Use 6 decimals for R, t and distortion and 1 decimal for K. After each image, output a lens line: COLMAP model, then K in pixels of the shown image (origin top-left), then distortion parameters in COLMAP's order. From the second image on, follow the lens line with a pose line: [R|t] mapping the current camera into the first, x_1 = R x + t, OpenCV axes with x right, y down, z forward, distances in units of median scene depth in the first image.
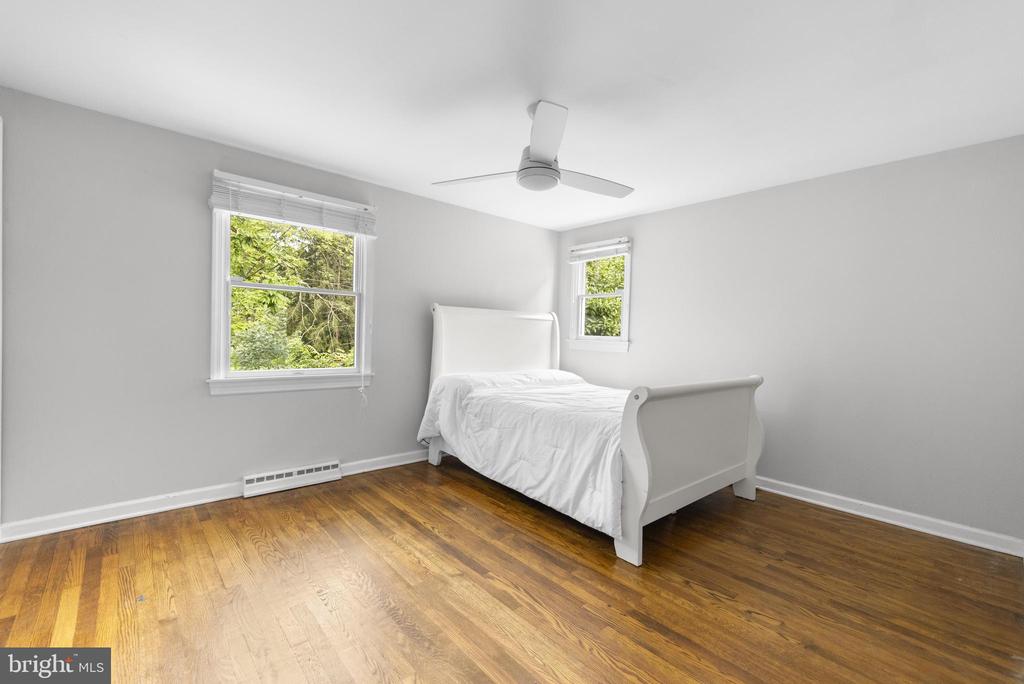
lens RADIAL K [[436.9, 0, 512.0], [0, 436.9, 342.0], [0, 0, 1]] dist [-0.002253, -0.000292]
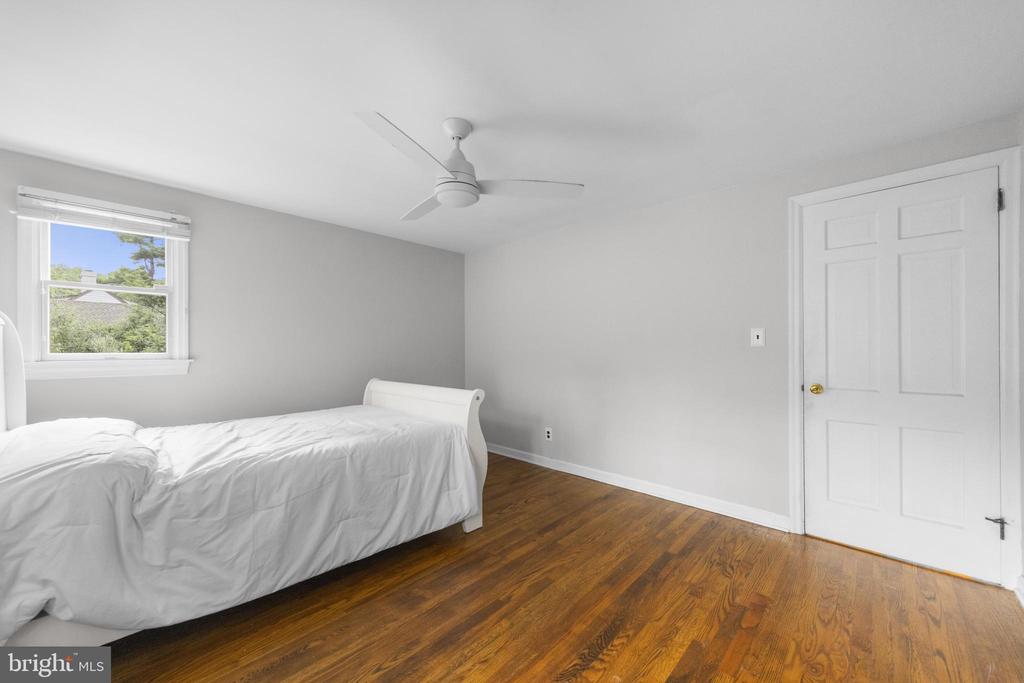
lens RADIAL K [[389.0, 0, 517.0], [0, 389.0, 339.1], [0, 0, 1]] dist [0.000161, -0.000129]
pose [[-0.098154, -0.009827, 0.995123, -0.772460], [0.015405, 0.999816, 0.011393, -0.054670], [-0.995052, 0.016448, -0.097985, 0.873148]]
